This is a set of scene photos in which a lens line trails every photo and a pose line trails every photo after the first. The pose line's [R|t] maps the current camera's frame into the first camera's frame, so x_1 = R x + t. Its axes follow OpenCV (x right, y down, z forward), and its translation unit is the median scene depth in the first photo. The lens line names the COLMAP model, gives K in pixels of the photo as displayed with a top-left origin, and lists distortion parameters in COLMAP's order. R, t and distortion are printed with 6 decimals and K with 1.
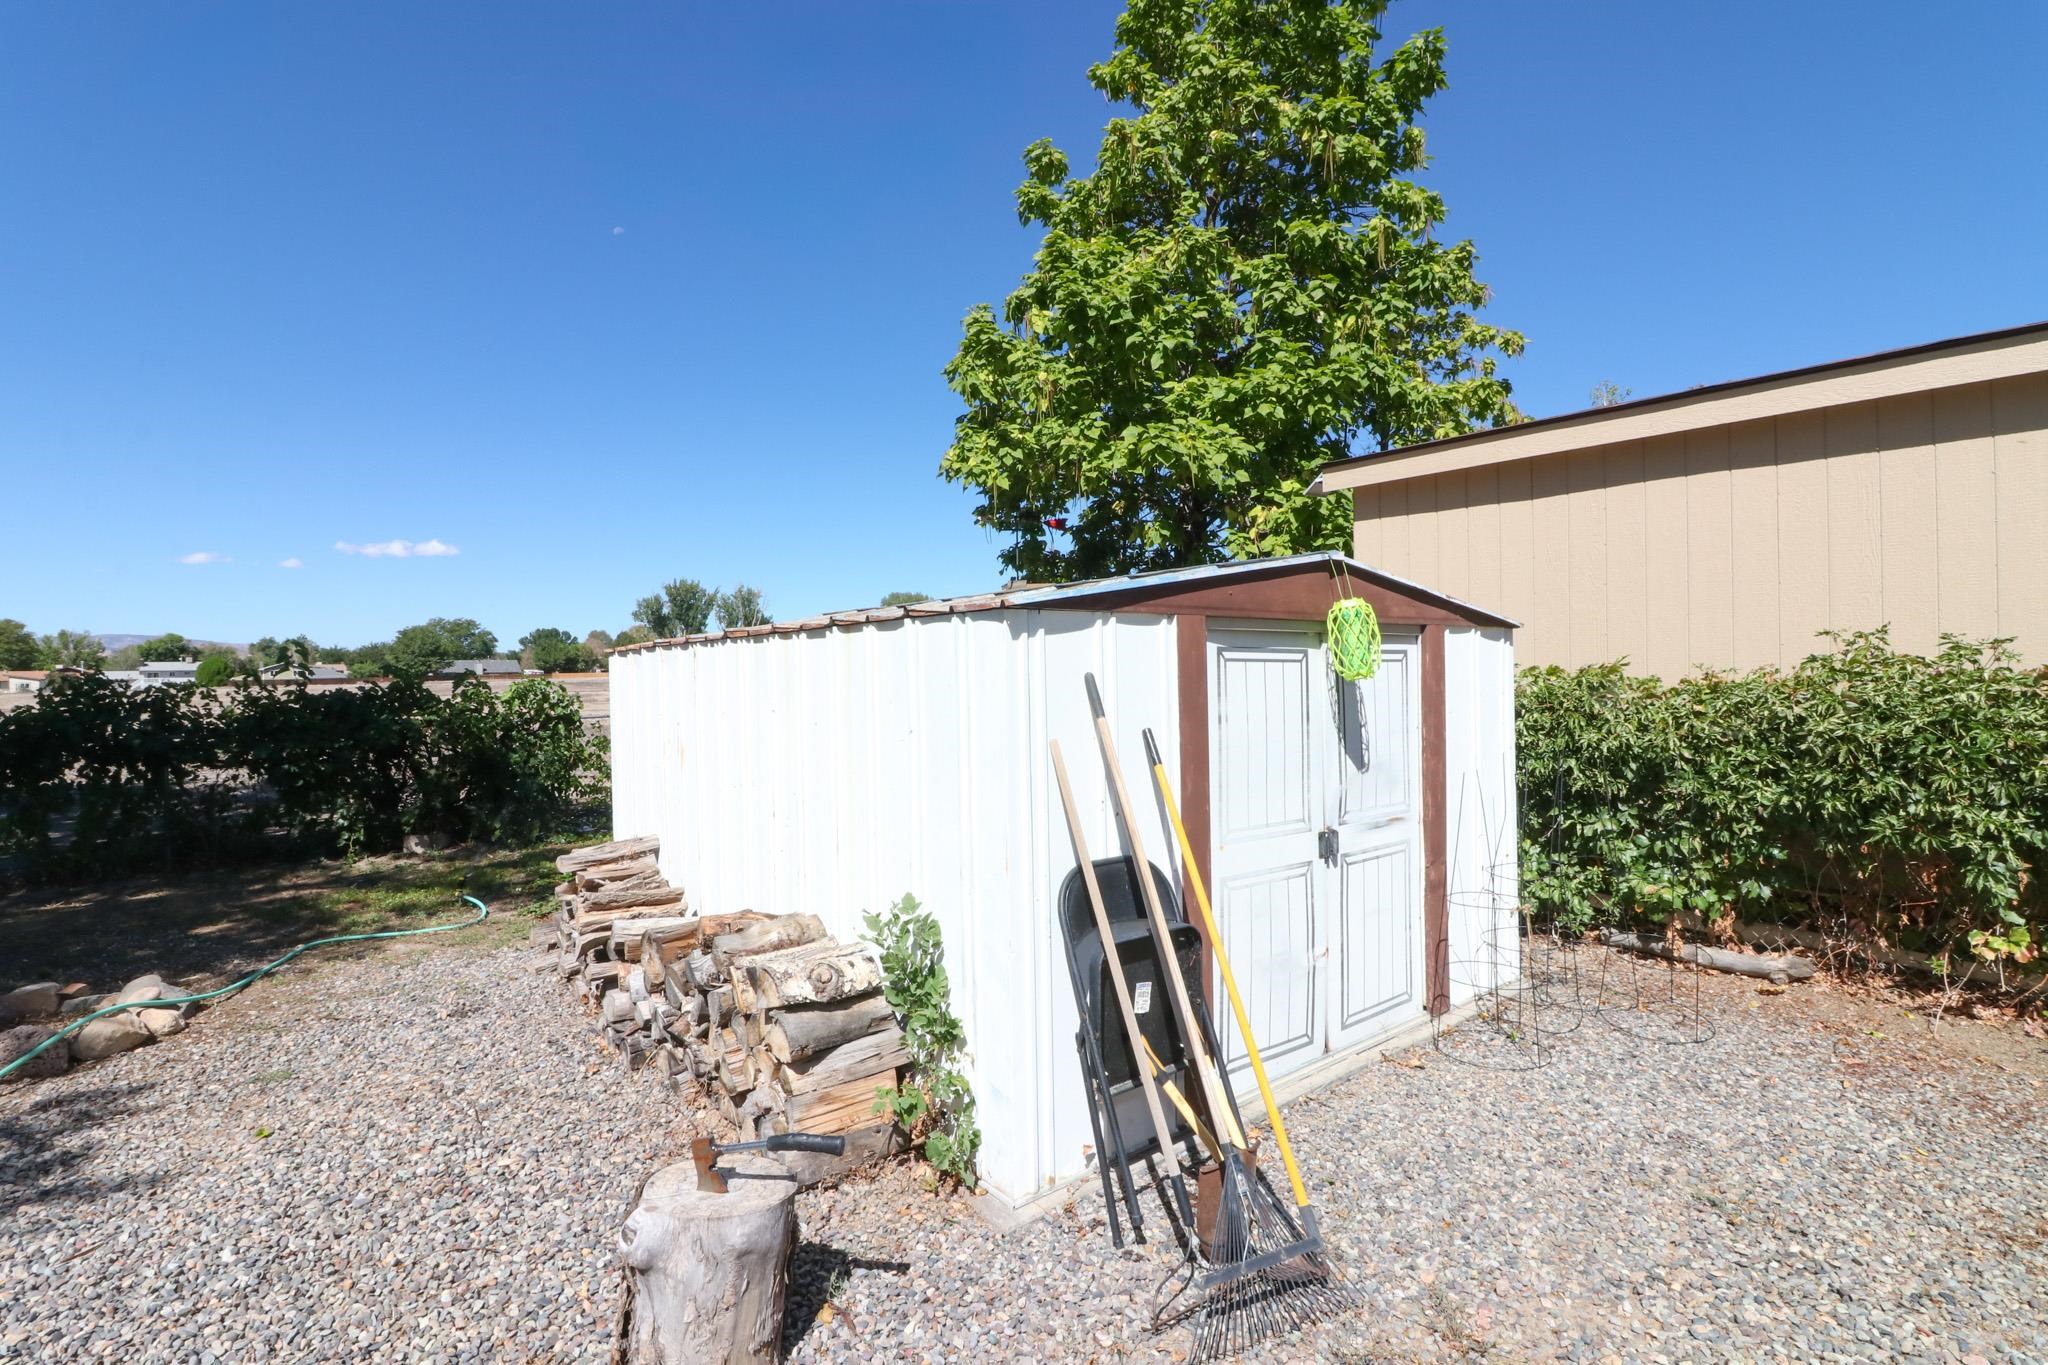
lens RADIAL K [[952.9, 0, 1021.8], [0, 952.9, 645.4], [0, 0, 1]] dist [-0.014478, -0.005227]
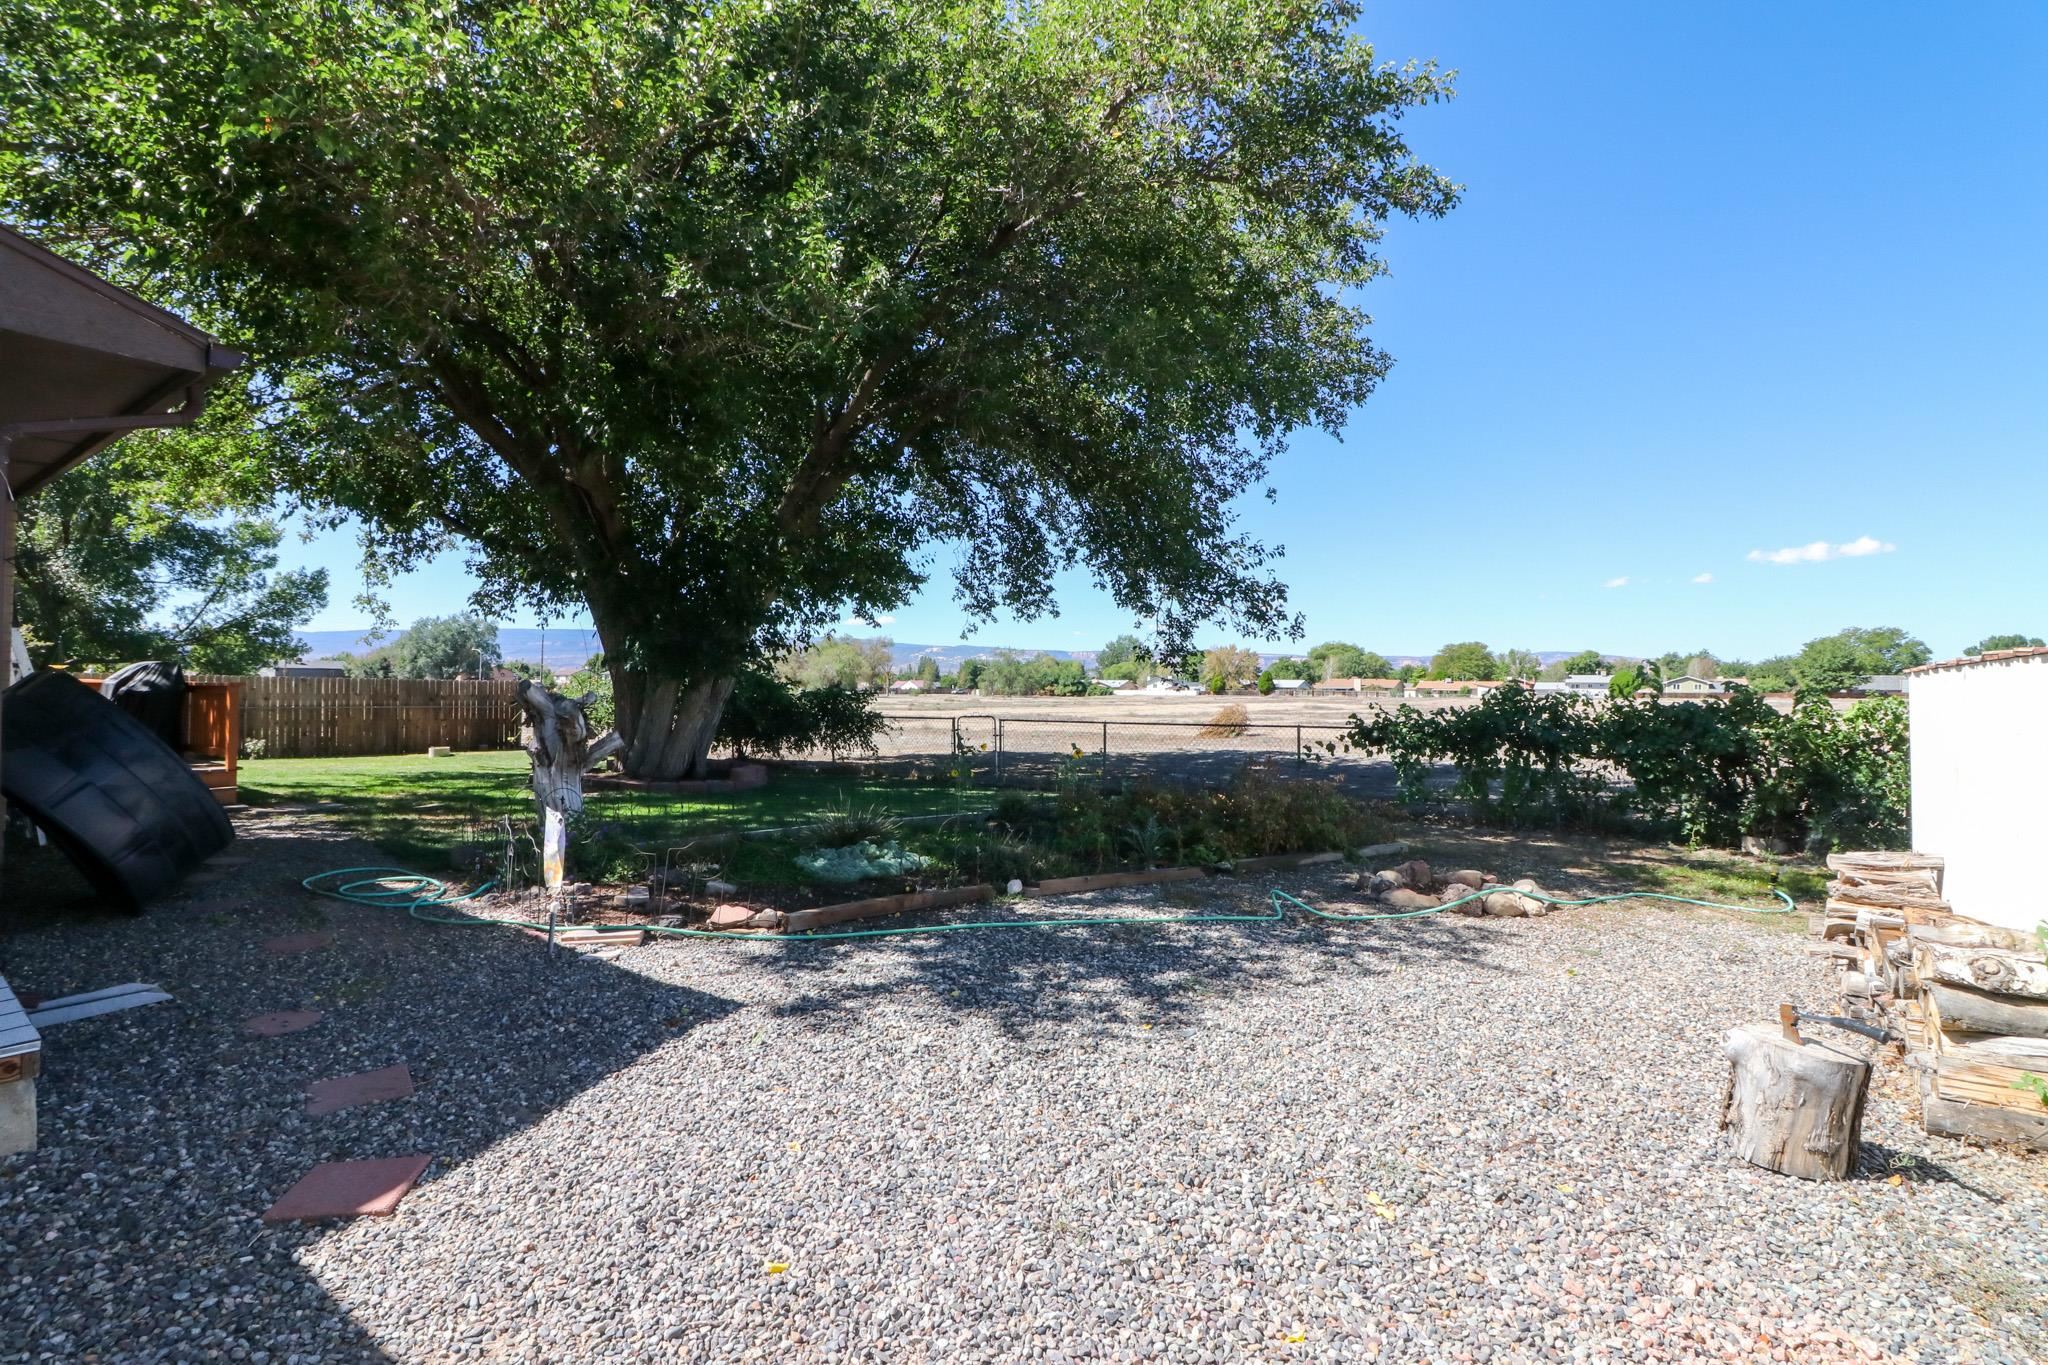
lens RADIAL K [[952.9, 0, 1017.9], [0, 952.9, 674.1], [0, 0, 1]] dist [-0.014478, -0.005227]
pose [[0.286684, 0.007519, -0.957996, 0.166730], [0.007354, 0.999922, 0.010049, -0.005687], [0.957997, -0.009926, 0.286606, -0.132739]]
